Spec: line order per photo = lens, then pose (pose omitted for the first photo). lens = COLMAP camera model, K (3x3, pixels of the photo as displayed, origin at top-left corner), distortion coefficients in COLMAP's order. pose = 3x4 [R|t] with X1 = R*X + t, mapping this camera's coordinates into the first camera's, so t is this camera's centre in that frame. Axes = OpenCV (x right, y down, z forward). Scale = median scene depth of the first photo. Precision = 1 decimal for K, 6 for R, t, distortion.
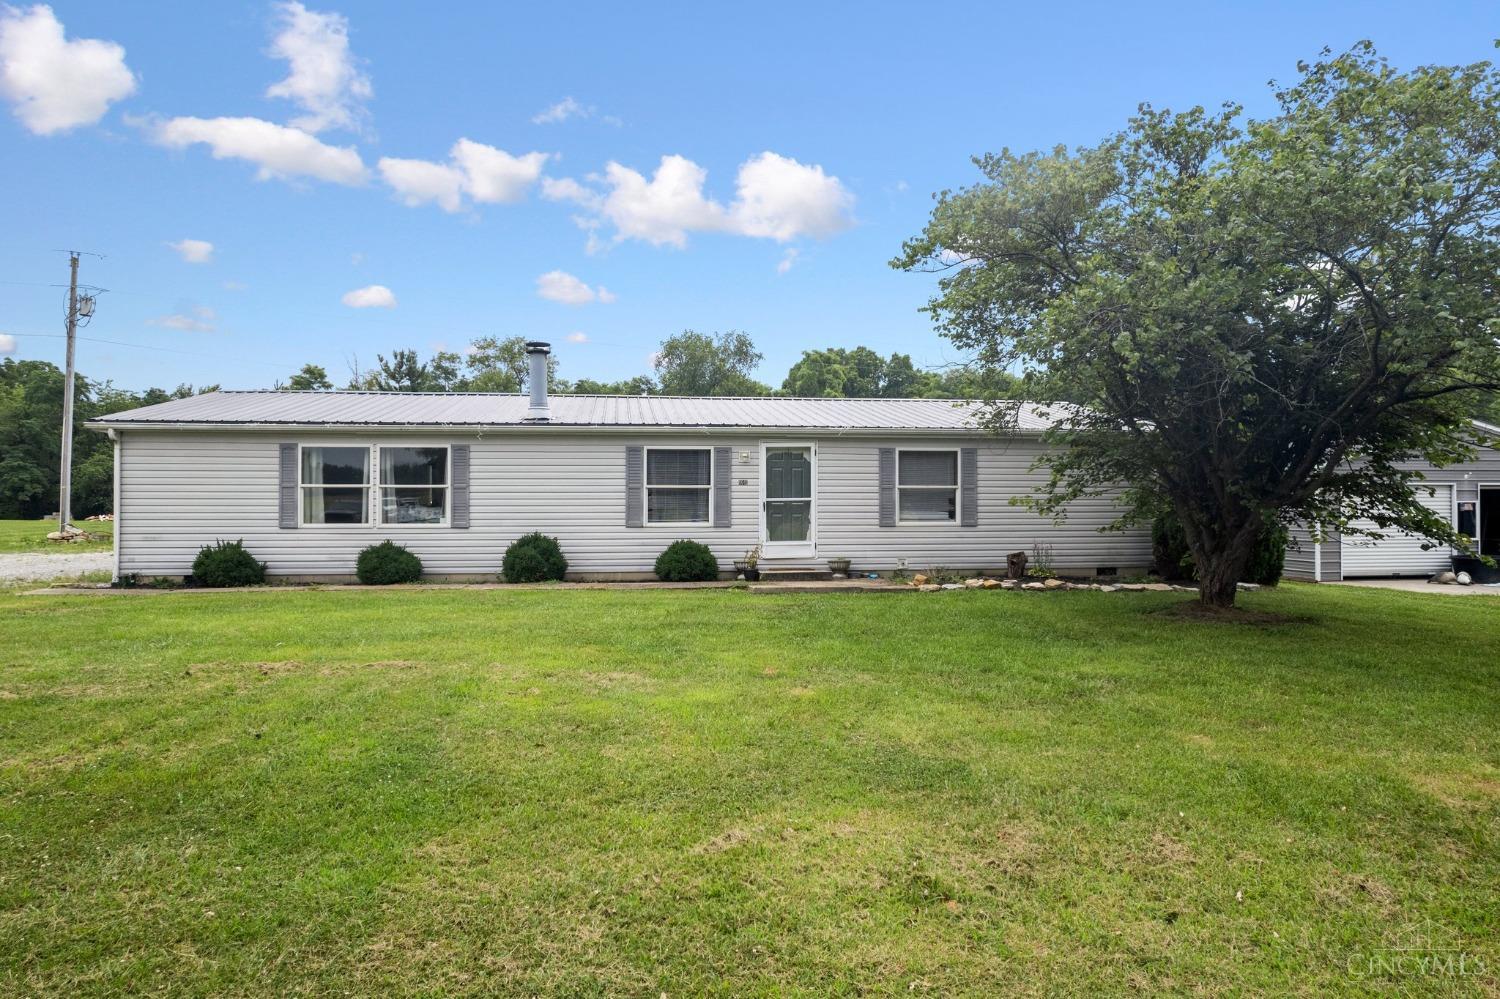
lens RADIAL K [[954.8, 0, 752.8], [0, 954.8, 496.3], [0, 0, 1]] dist [0.000909, -0.000299]
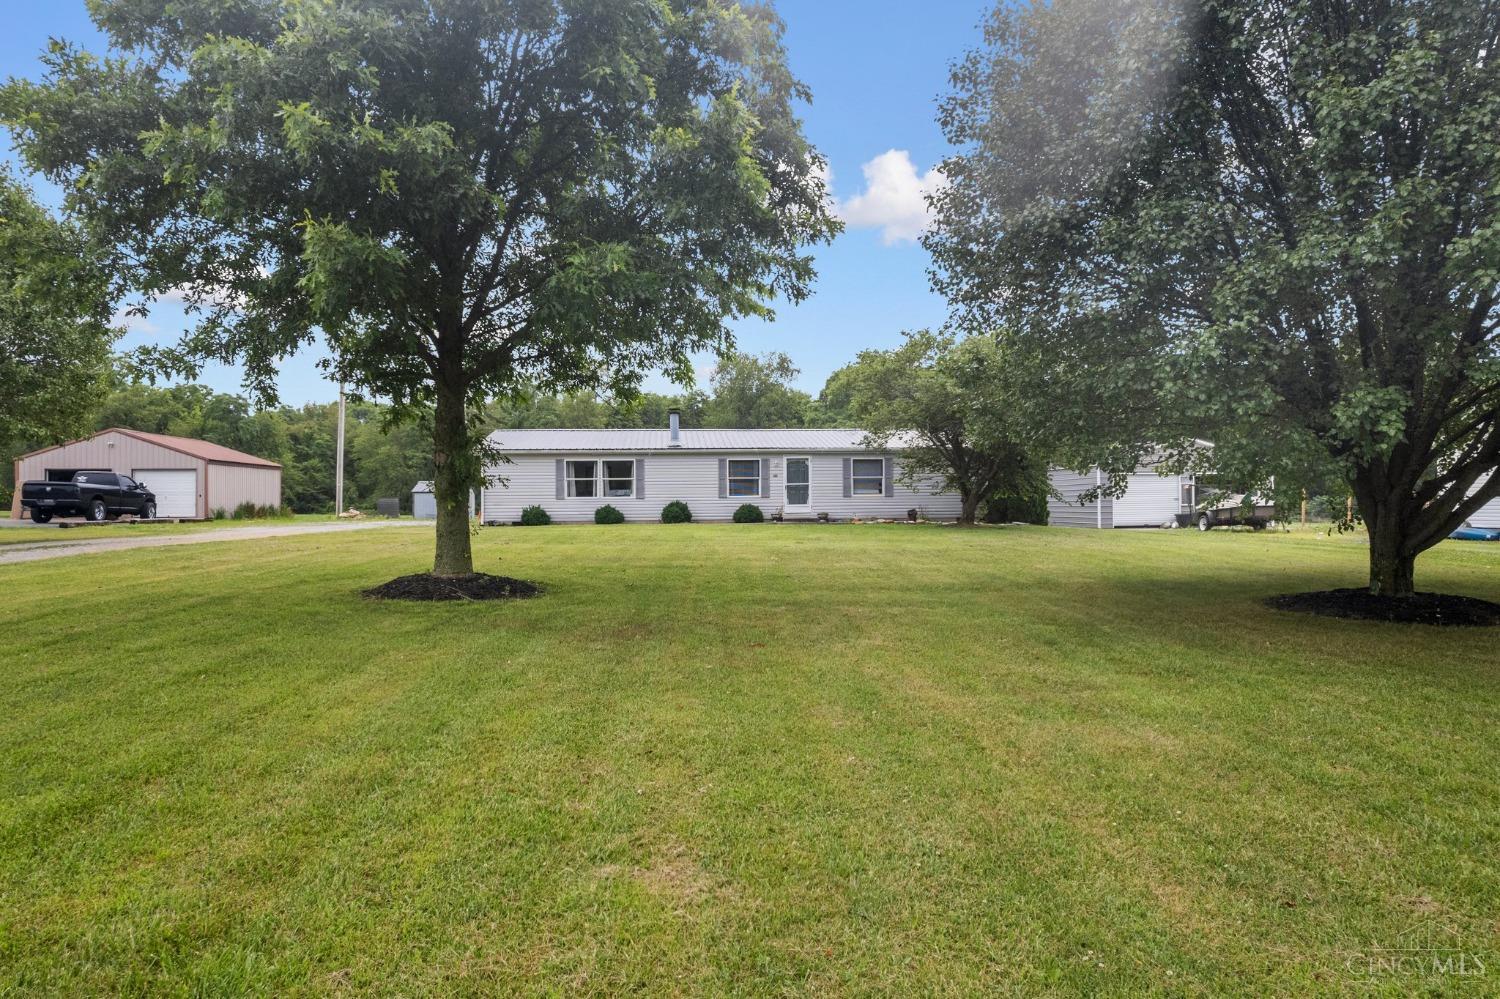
lens RADIAL K [[954.8, 0, 750.4], [0, 954.8, 500.2], [0, 0, 1]] dist [0.000909, -0.000299]
pose [[0.998663, -0.007981, -0.051067, 0.040877], [0.008239, 0.999954, 0.004839, 0.027628], [0.051026, -0.005253, 0.998684, -1.051869]]
